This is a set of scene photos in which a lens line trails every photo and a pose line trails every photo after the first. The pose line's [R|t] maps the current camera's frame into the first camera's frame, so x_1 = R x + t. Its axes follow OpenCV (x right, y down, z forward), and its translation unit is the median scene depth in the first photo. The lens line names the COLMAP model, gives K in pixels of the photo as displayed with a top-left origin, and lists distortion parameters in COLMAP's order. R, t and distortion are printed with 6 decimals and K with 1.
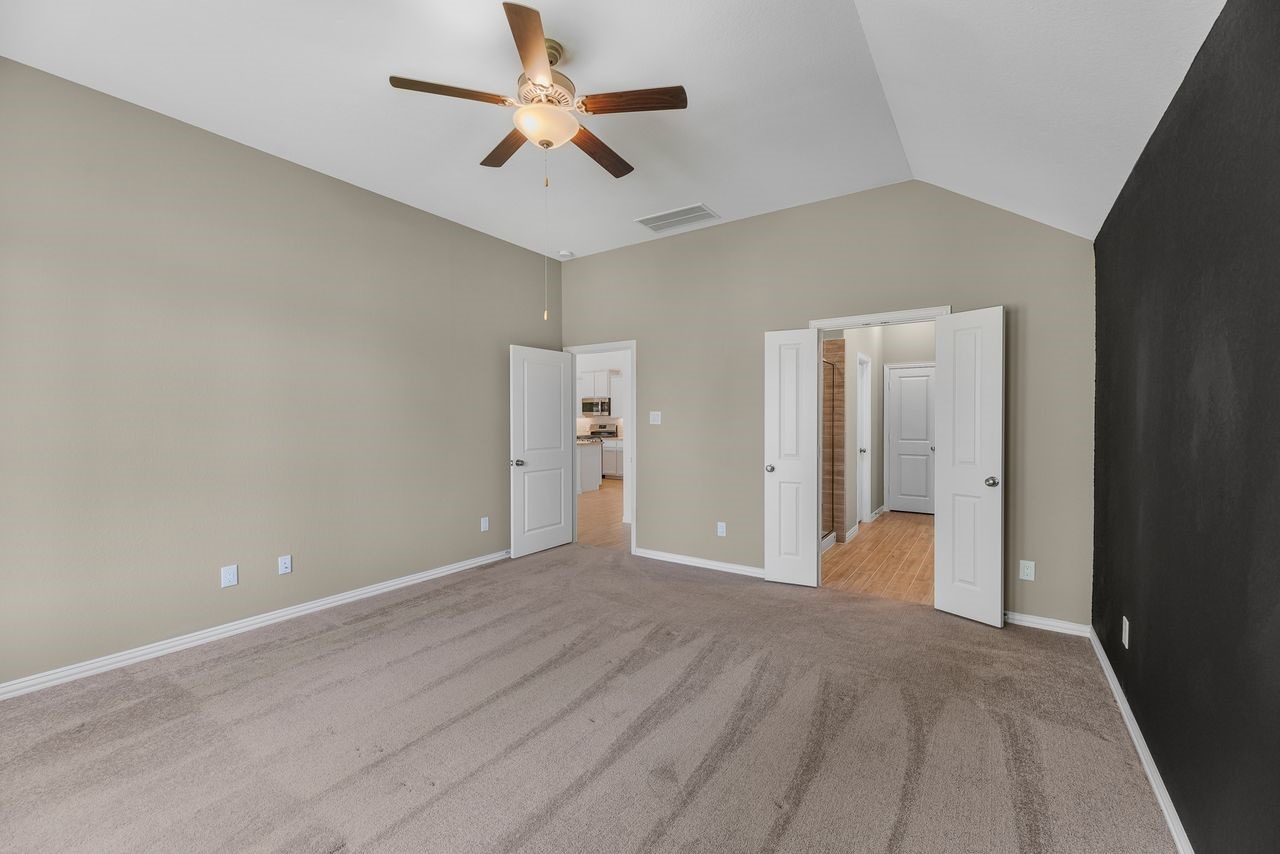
lens RADIAL K [[534.2, 0, 641.0], [0, 534.2, 424.1], [0, 0, 1]] dist [0.001939, -0.001538]
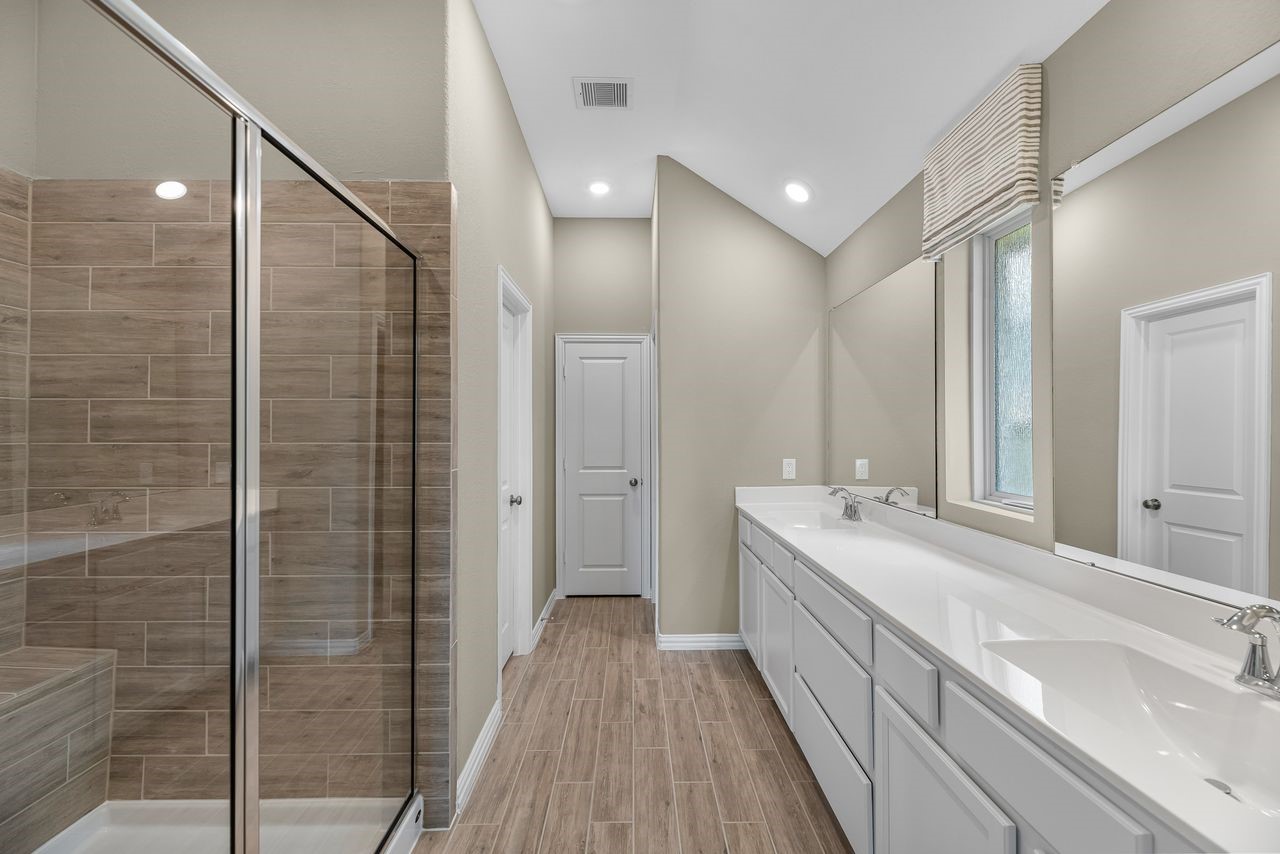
lens RADIAL K [[534.2, 0, 640.0], [0, 534.2, 427.6], [0, 0, 1]] dist [0.001939, -0.001538]
pose [[0.828498, 0.002168, 0.559988, 0.293804], [0.006973, 0.999875, -0.014188, -0.006775], [-0.559949, 0.015659, 0.828379, 0.666918]]
